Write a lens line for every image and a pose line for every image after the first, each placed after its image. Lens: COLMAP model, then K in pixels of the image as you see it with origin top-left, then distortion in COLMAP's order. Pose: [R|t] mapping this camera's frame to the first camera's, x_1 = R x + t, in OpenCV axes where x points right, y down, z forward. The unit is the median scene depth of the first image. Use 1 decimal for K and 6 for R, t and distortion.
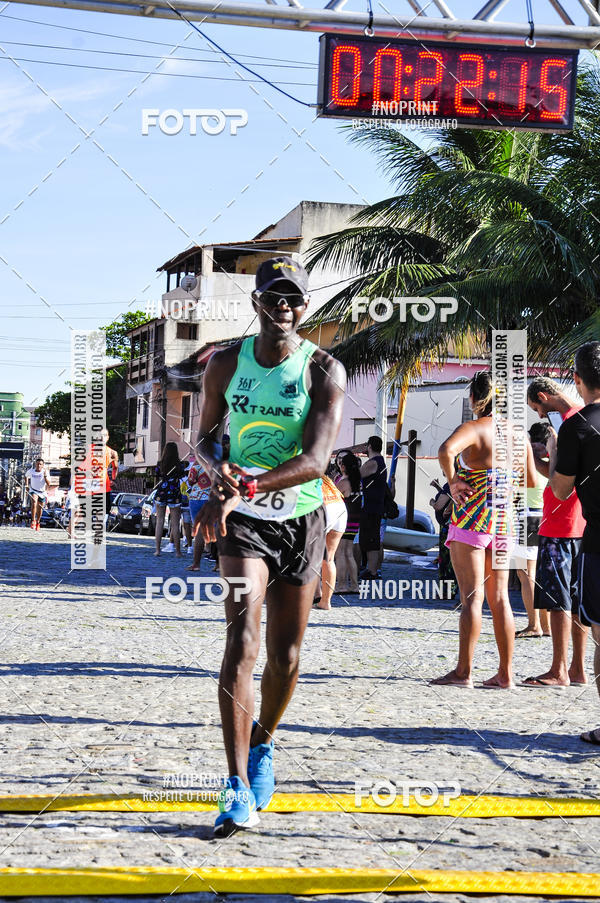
lens RADIAL K [[2650.5, 0, 309.2], [0, 2650.5, 478.5], [0, 0, 1]] dist [0.813298, 1.430953]
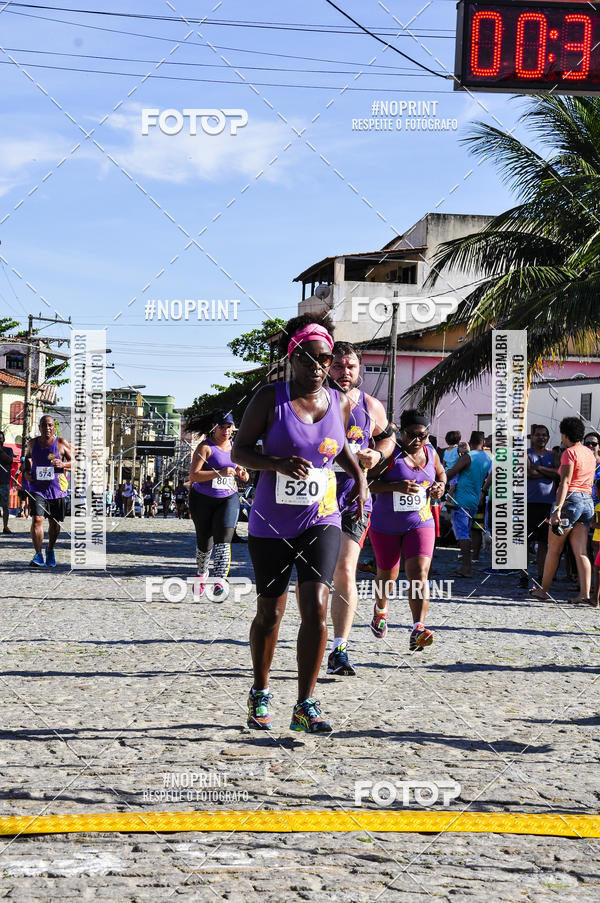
lens RADIAL K [[2996.4, 0, 289.2], [0, 2996.4, 487.9], [0, 0, 1]] dist [0.984767, 4.112239]
pose [[0.998409, -0.012402, -0.055008, 0.004289], [0.012543, 0.999919, 0.002218, 0.002016], [0.054976, -0.002904, 0.998483, -0.125581]]
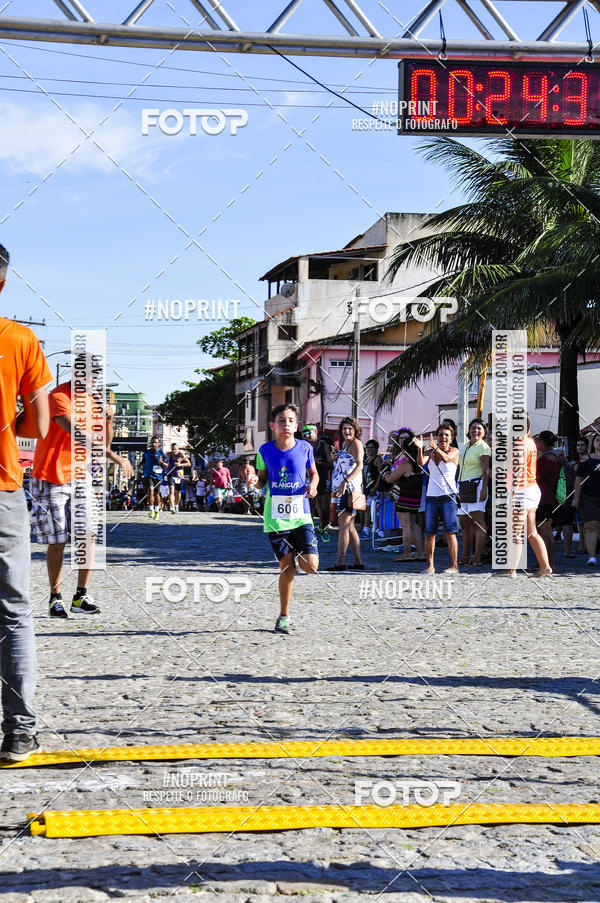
lens RADIAL K [[2378.4, 0, 303.3], [0, 2378.4, 482.8], [0, 0, 1]] dist [0.557762, 1.510871]
pose [[0.998589, -0.033393, -0.041284, 0.000206], [0.033795, 0.999388, 0.009073, -0.000443], [0.040956, -0.010455, 0.999106, -0.004605]]
